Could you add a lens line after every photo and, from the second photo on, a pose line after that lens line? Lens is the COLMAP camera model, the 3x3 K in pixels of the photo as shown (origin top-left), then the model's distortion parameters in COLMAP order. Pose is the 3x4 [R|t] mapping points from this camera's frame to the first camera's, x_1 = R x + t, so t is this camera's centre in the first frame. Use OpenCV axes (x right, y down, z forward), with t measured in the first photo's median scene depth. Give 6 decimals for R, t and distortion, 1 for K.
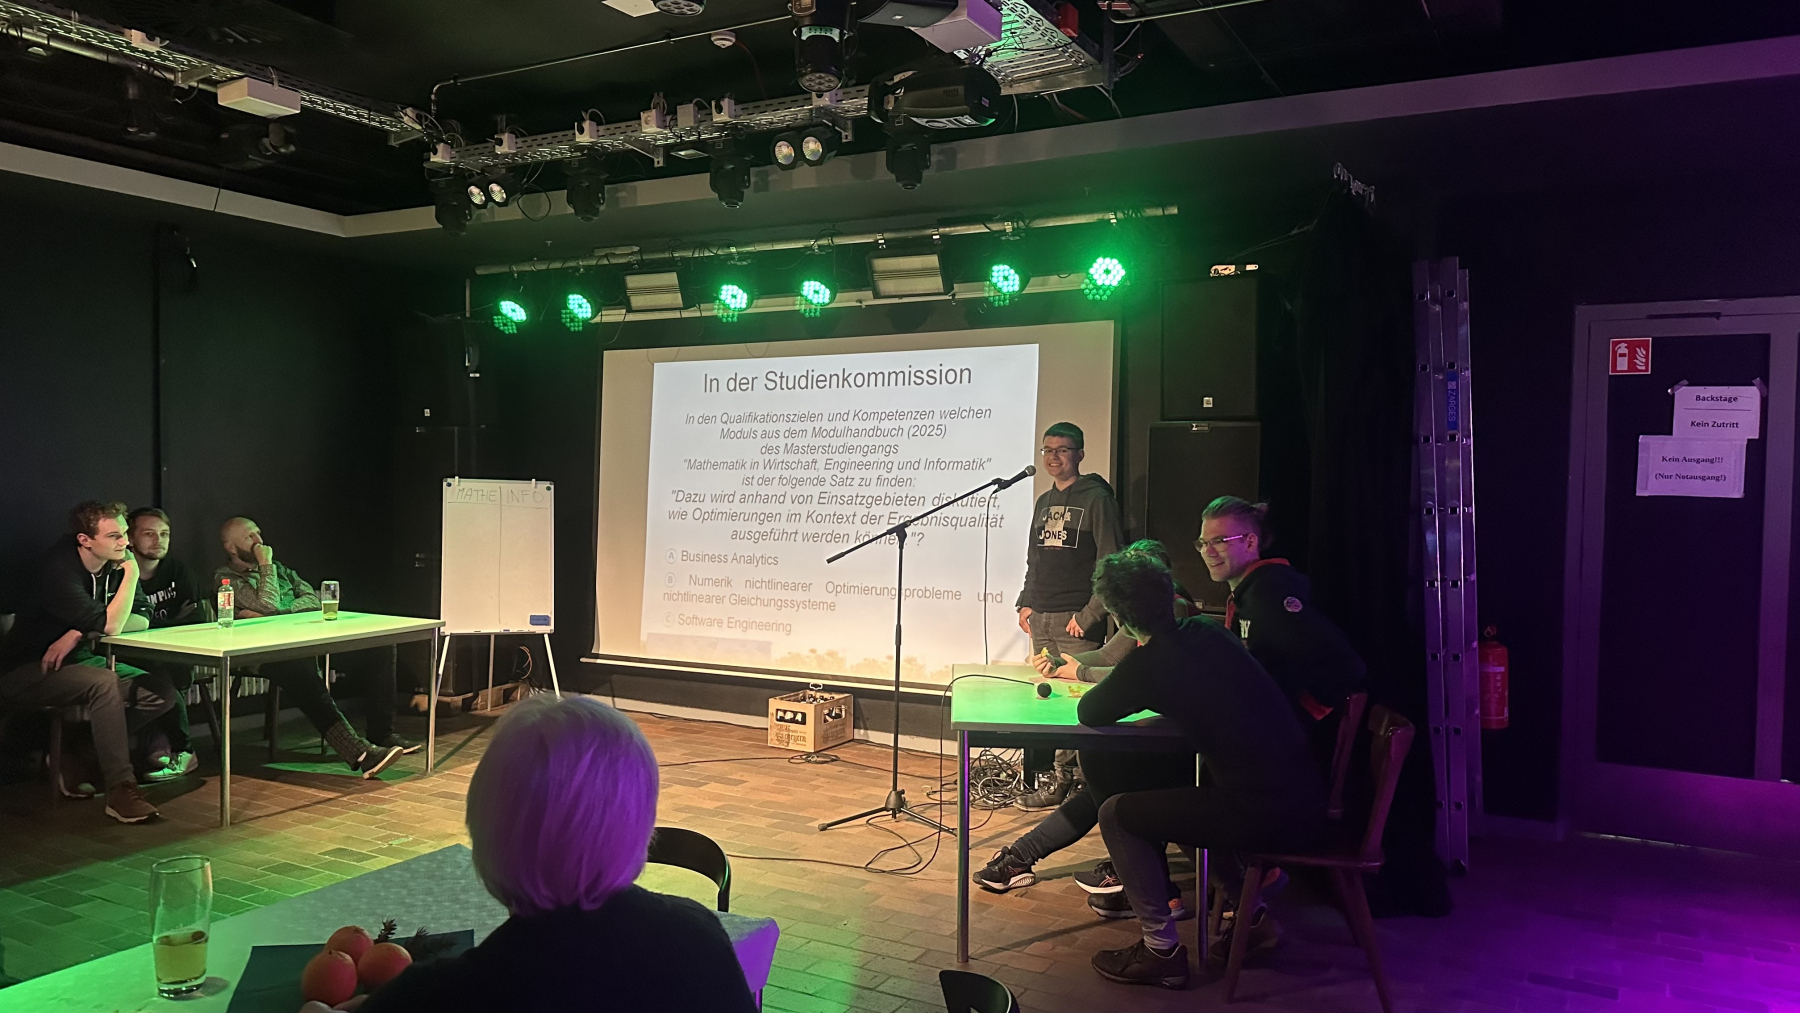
lens RADIAL K [[1252.4, 0, 915.3], [0, 1252.4, 519.2], [0, 0, 1]] dist [0.079028, -0.104990]
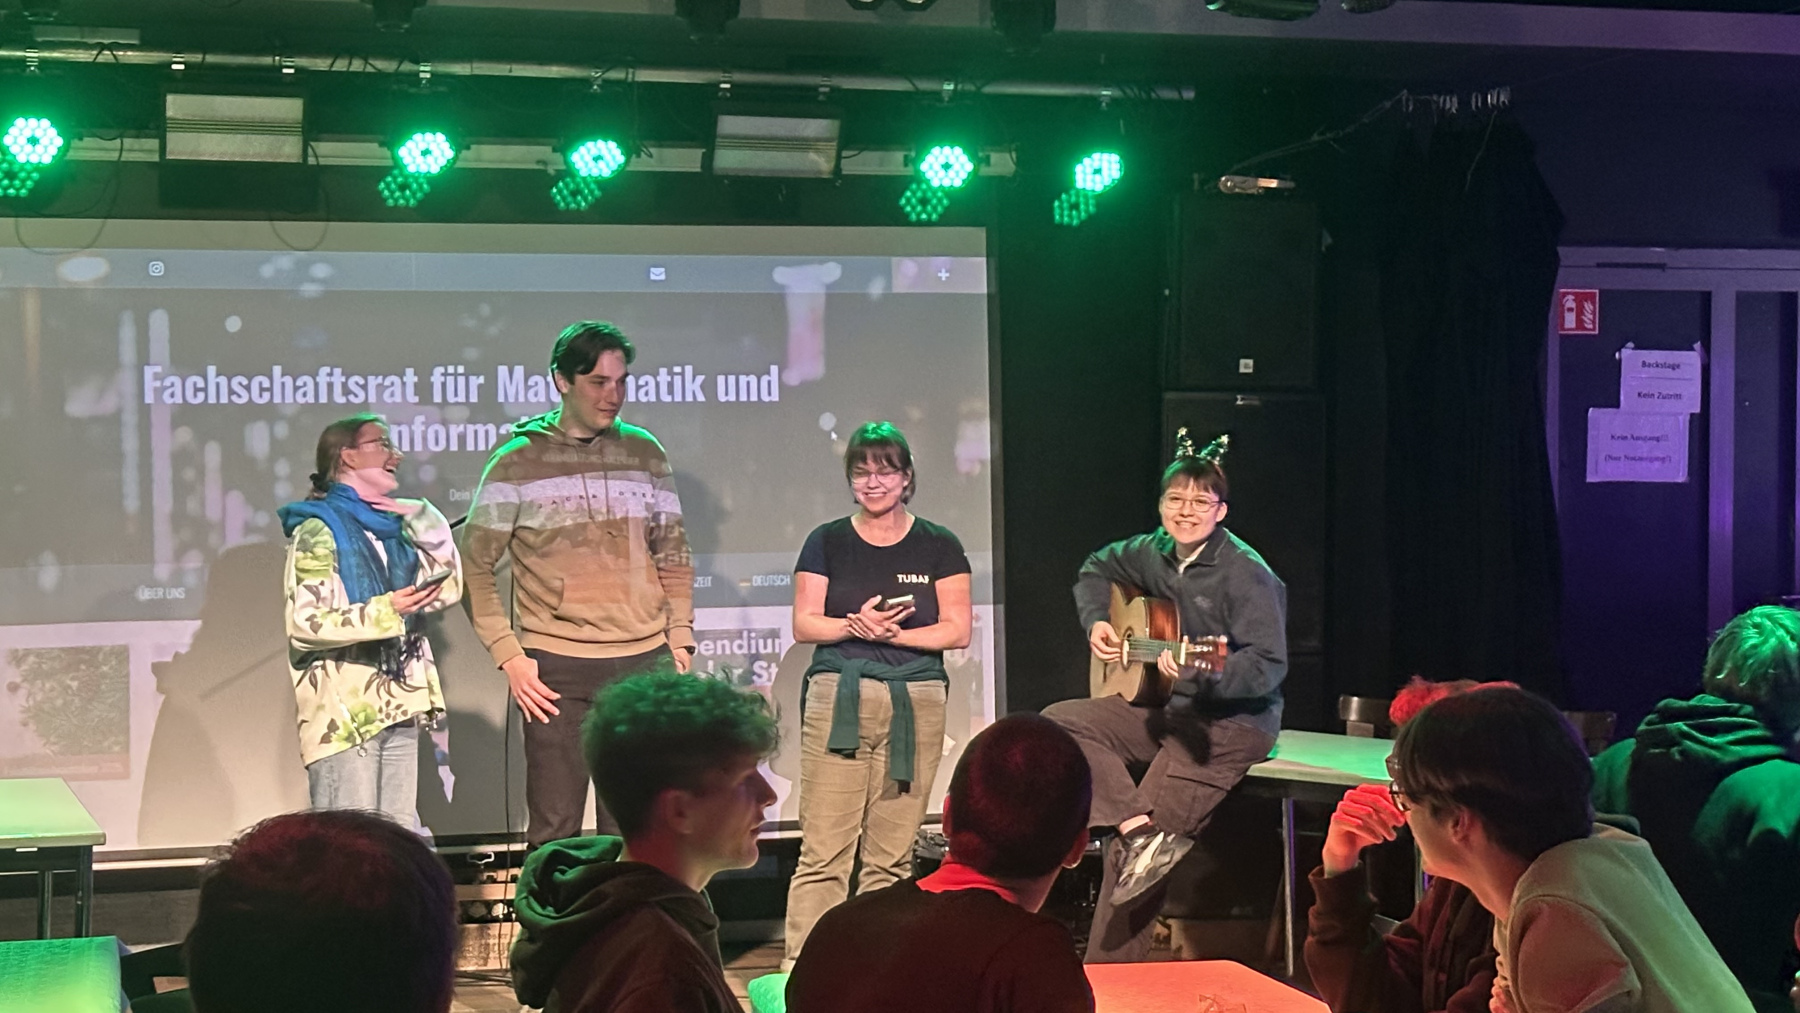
lens RADIAL K [[3150.8, 0, 895.2], [0, 3150.8, 499.0], [0, 0, 1]] dist [0.166327, 0.000000]
pose [[0.721789, -0.026145, 0.691620, -1.170894], [0.032697, 0.999459, 0.003659, -0.029478], [-0.691341, 0.019973, 0.722253, -0.169531]]
